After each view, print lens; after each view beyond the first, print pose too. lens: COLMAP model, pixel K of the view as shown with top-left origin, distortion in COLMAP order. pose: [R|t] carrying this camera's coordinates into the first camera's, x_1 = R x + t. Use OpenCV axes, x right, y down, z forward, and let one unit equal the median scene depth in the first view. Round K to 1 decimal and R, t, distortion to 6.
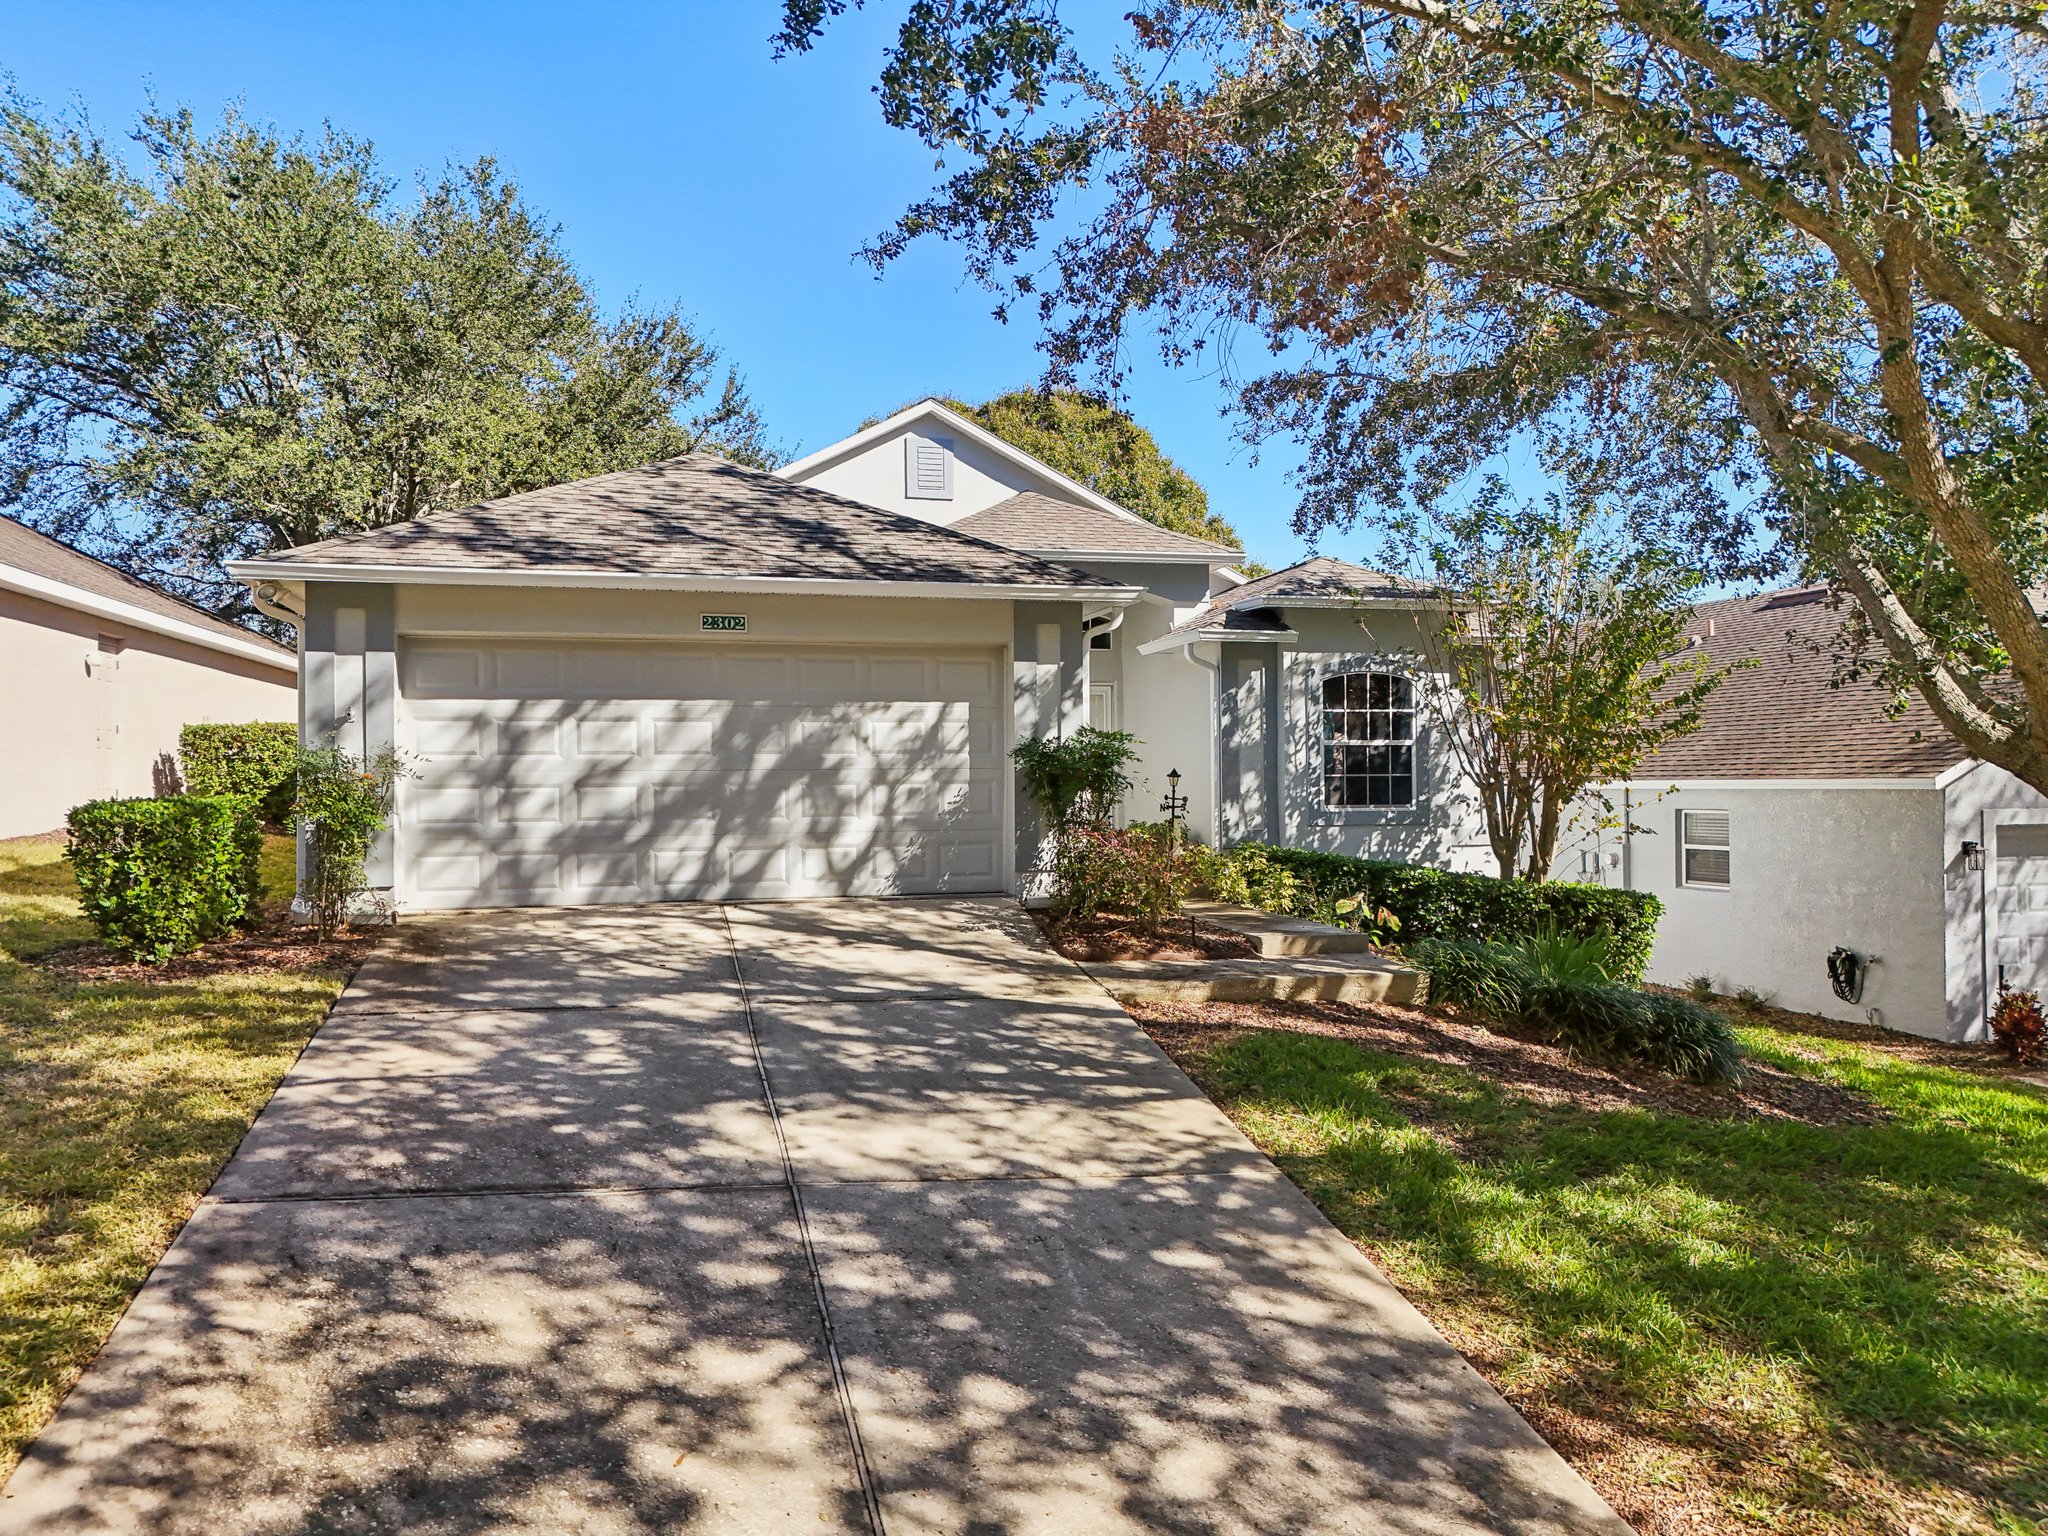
lens RADIAL K [[1555.8, 0, 1010.4], [0, 1555.8, 764.8], [0, 0, 1]] dist [0.094088, -0.112055]
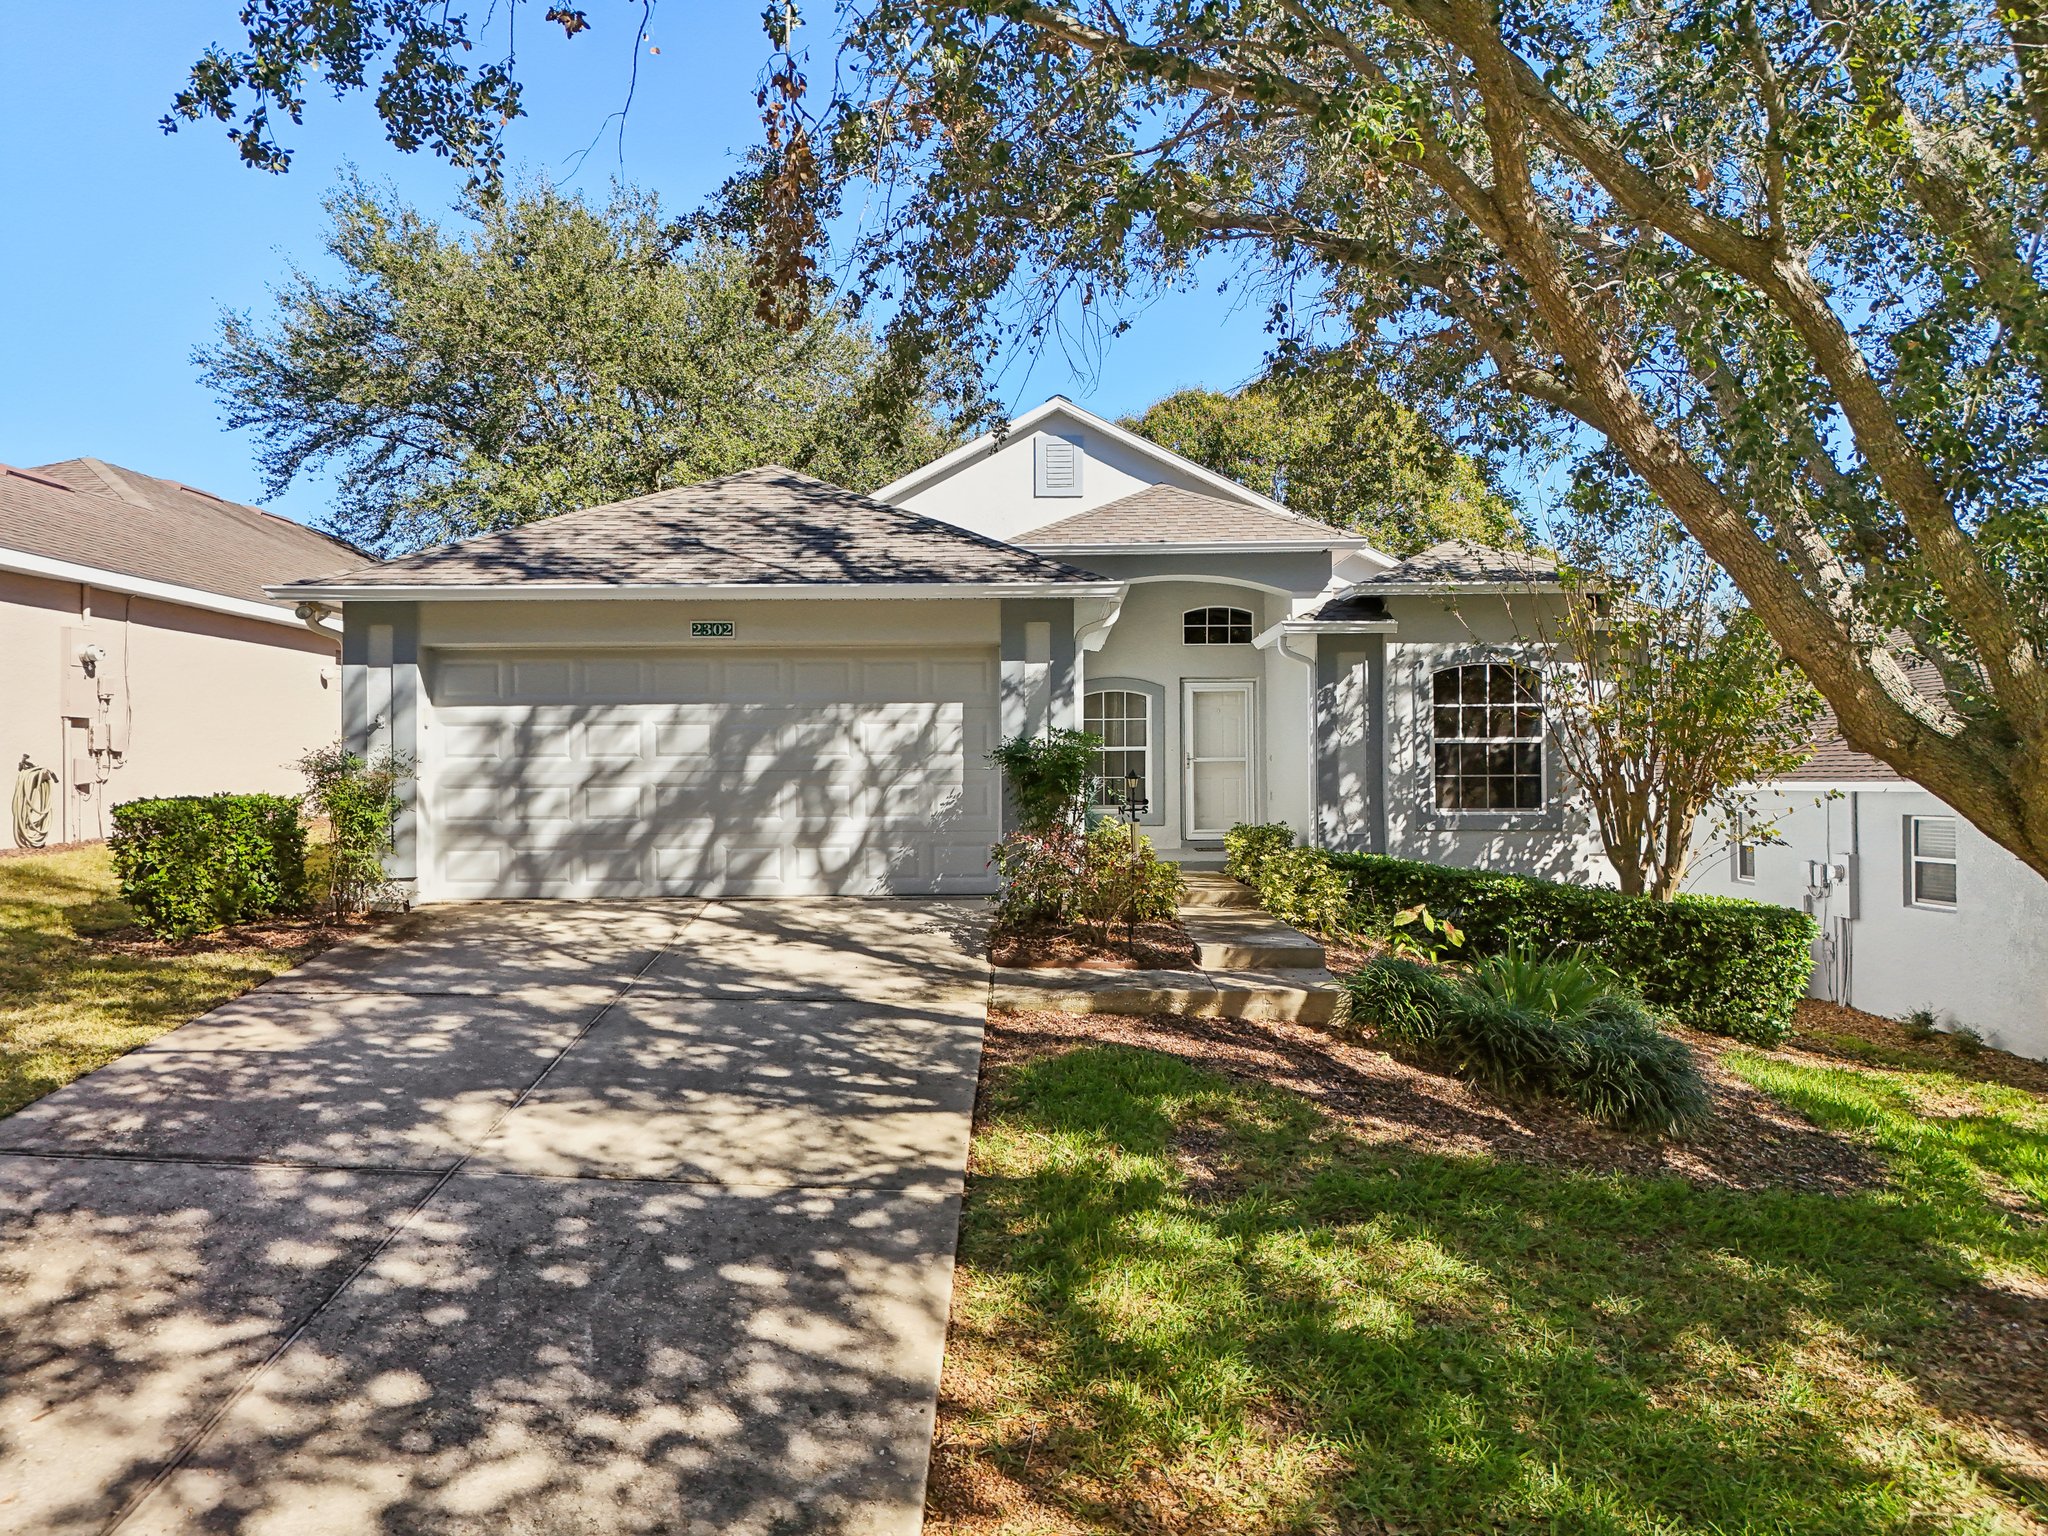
lens RADIAL K [[1555.8, 0, 1010.4], [0, 1555.8, 764.8], [0, 0, 1]] dist [0.094088, -0.112055]
pose [[0.961748, -0.001538, -0.273930, 0.296825], [0.001880, 0.999998, 0.000986, -0.001784], [0.273928, -0.001464, 0.961749, 0.056942]]
